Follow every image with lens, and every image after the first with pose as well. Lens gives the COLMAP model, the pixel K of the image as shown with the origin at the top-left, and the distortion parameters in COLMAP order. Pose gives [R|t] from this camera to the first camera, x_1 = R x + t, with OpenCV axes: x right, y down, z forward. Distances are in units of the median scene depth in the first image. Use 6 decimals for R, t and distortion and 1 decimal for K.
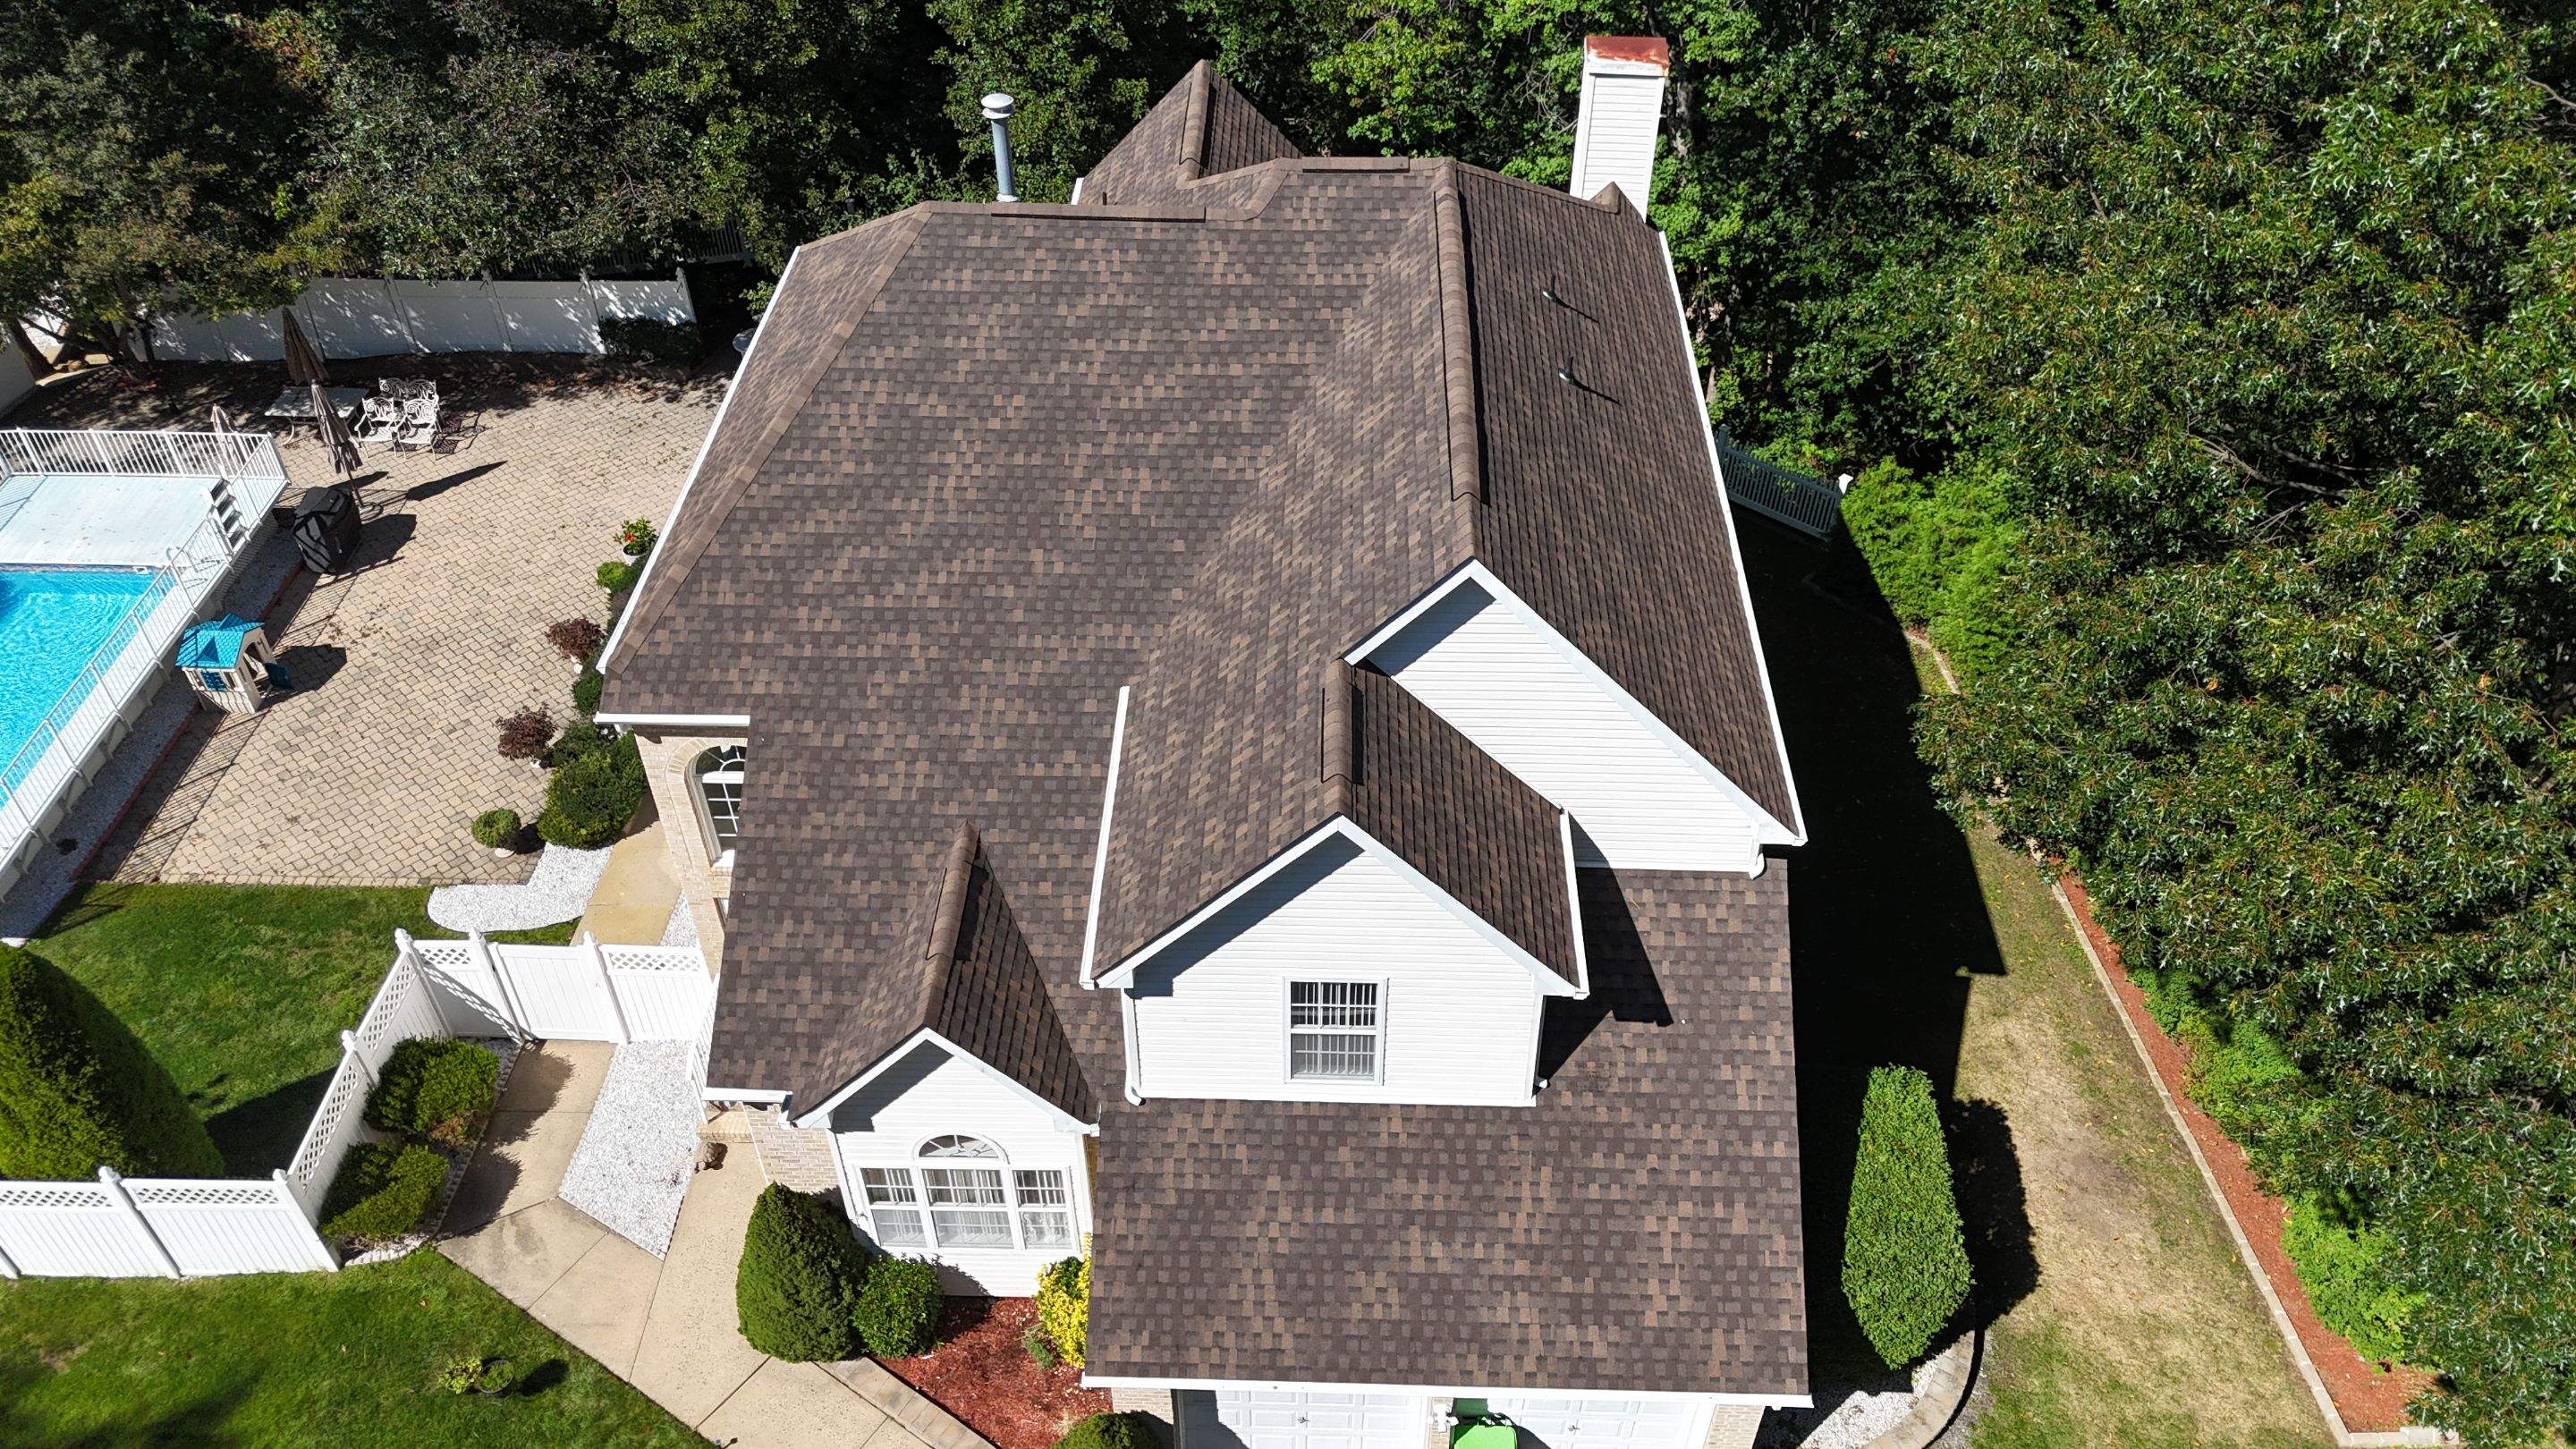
lens RADIAL K [[1902.5, 0, 1294.4], [0, 1902.5, 724.6], [0, 0, 1]] dist [0.067405, -0.021683]
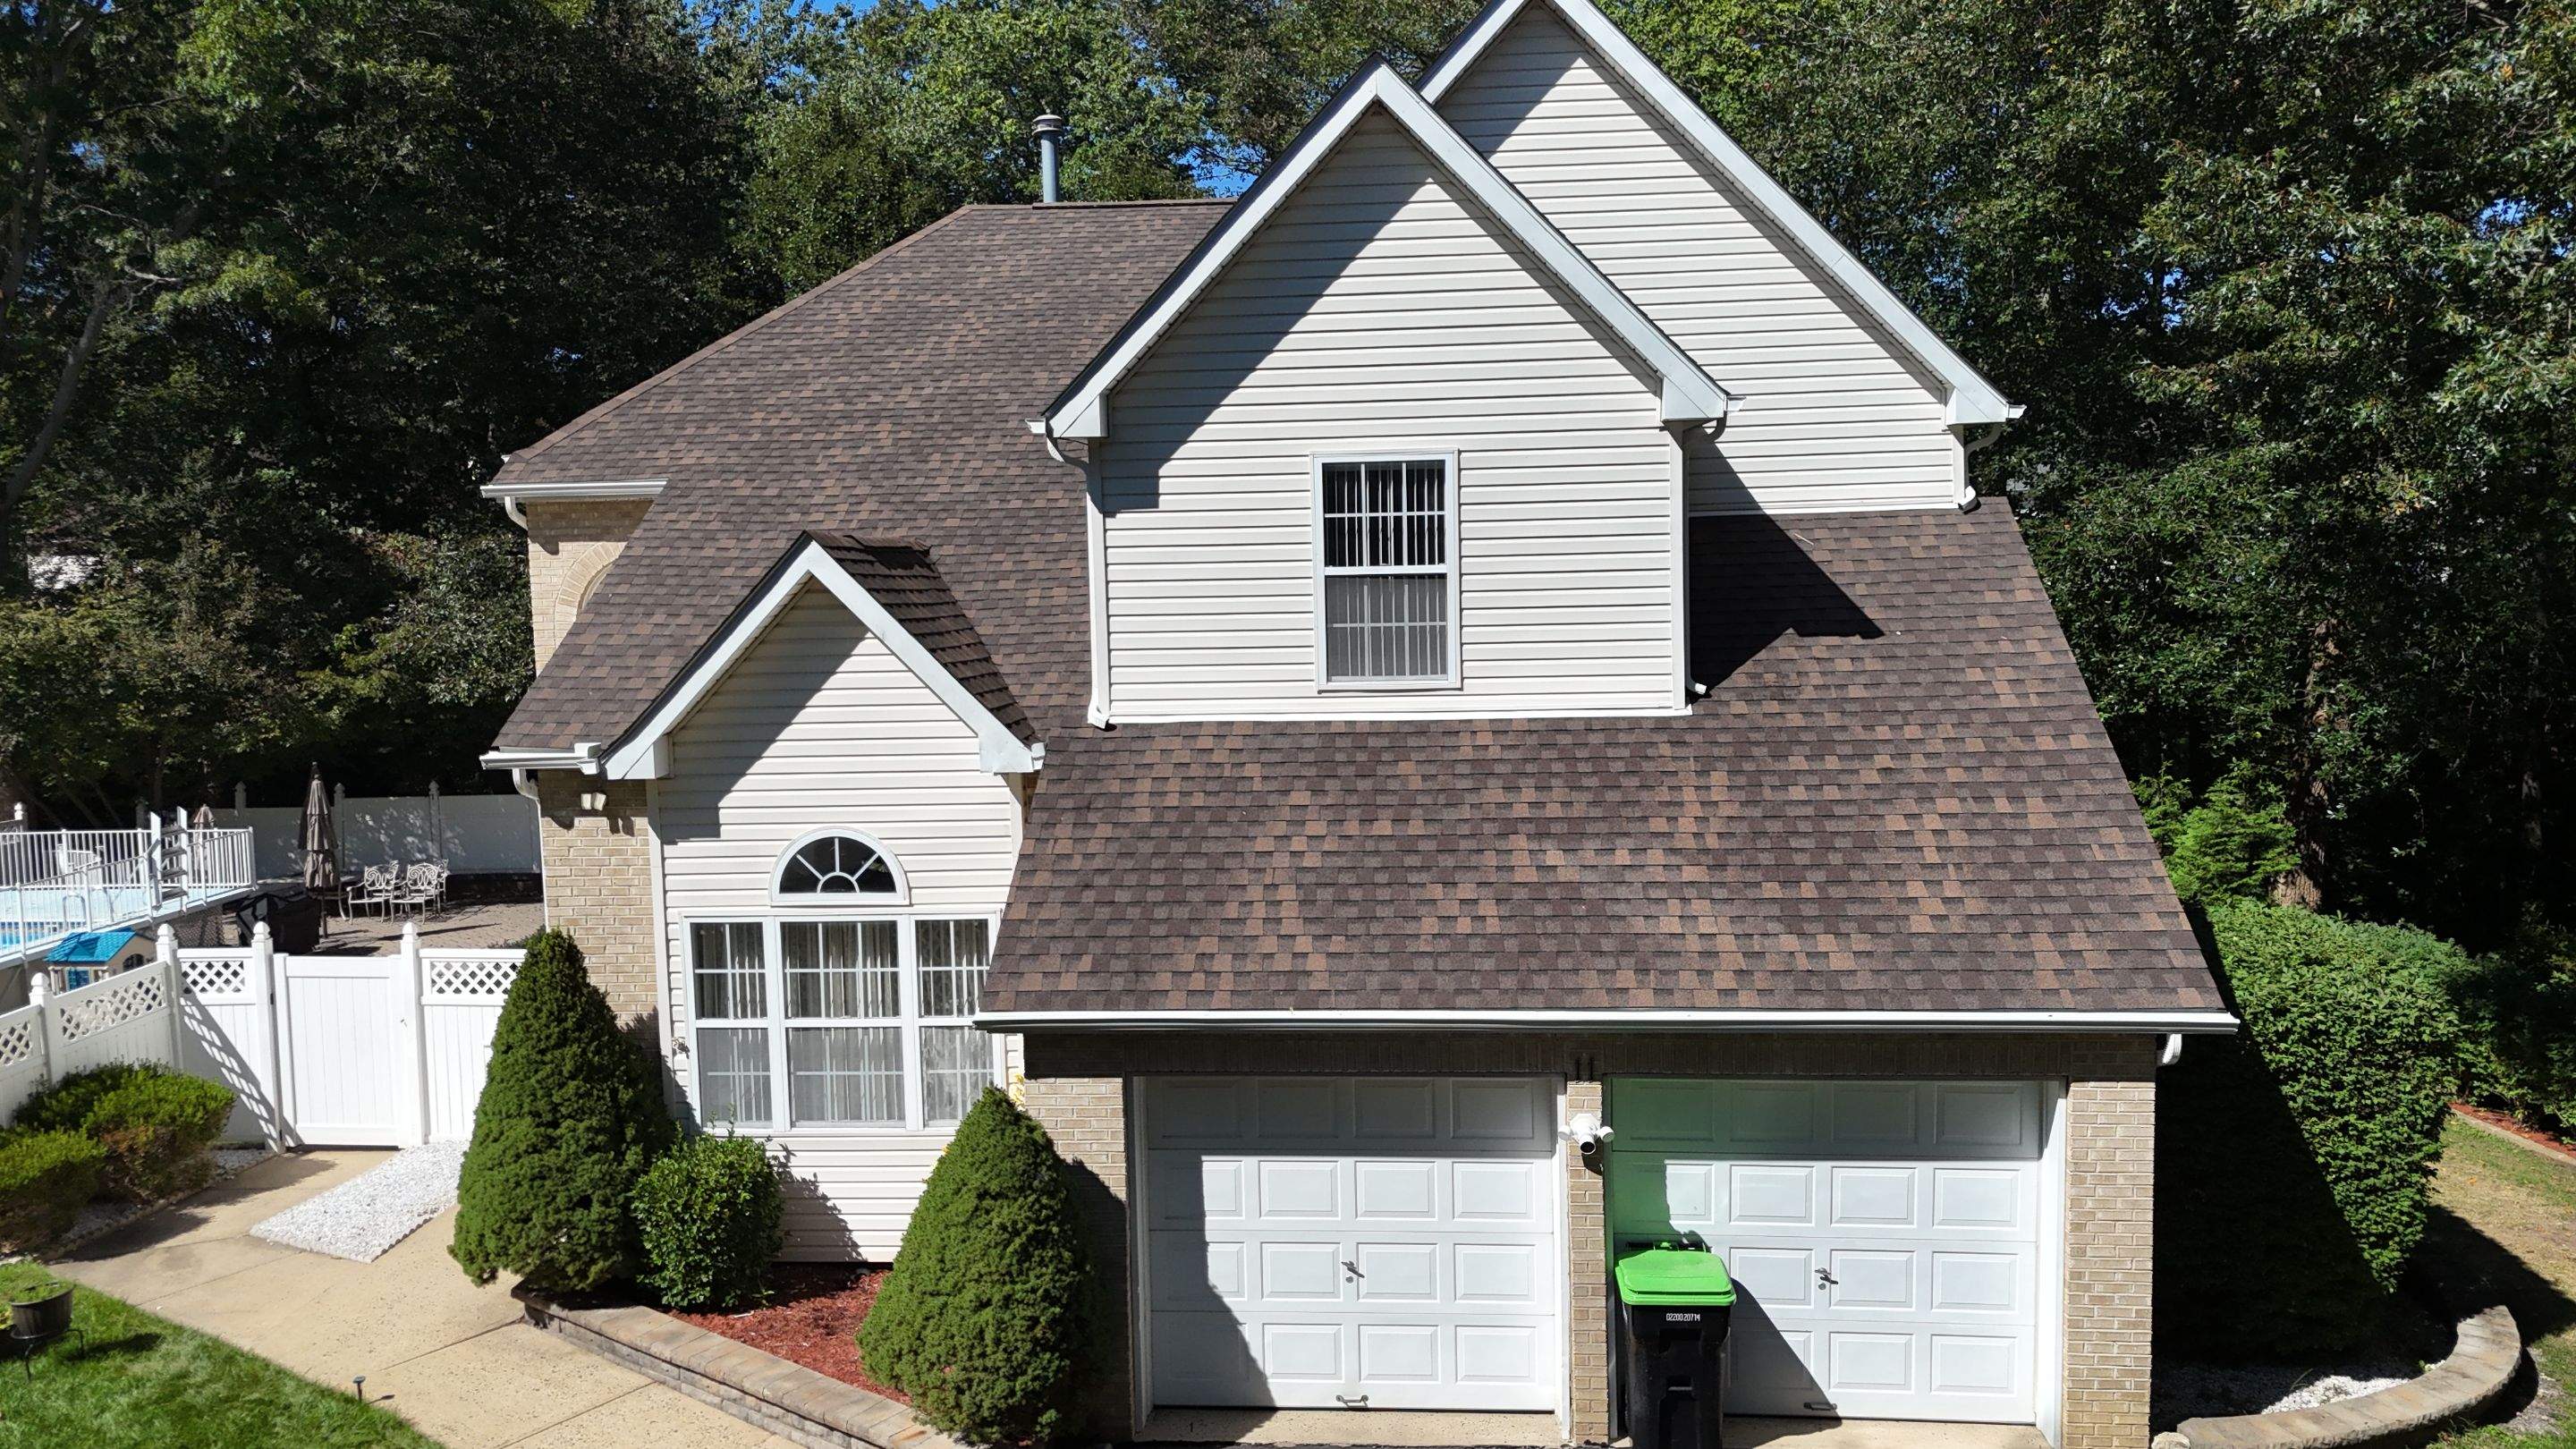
lens RADIAL K [[1902.5, 0, 1284.9], [0, 1902.5, 734.3], [0, 0, 1]] dist [0.067405, -0.021683]
pose [[0.998340, -0.016694, -0.055127, 0.020416], [-0.018981, 0.808269, -0.588507, 0.606132], [0.054383, 0.588576, 0.806611, 0.458889]]
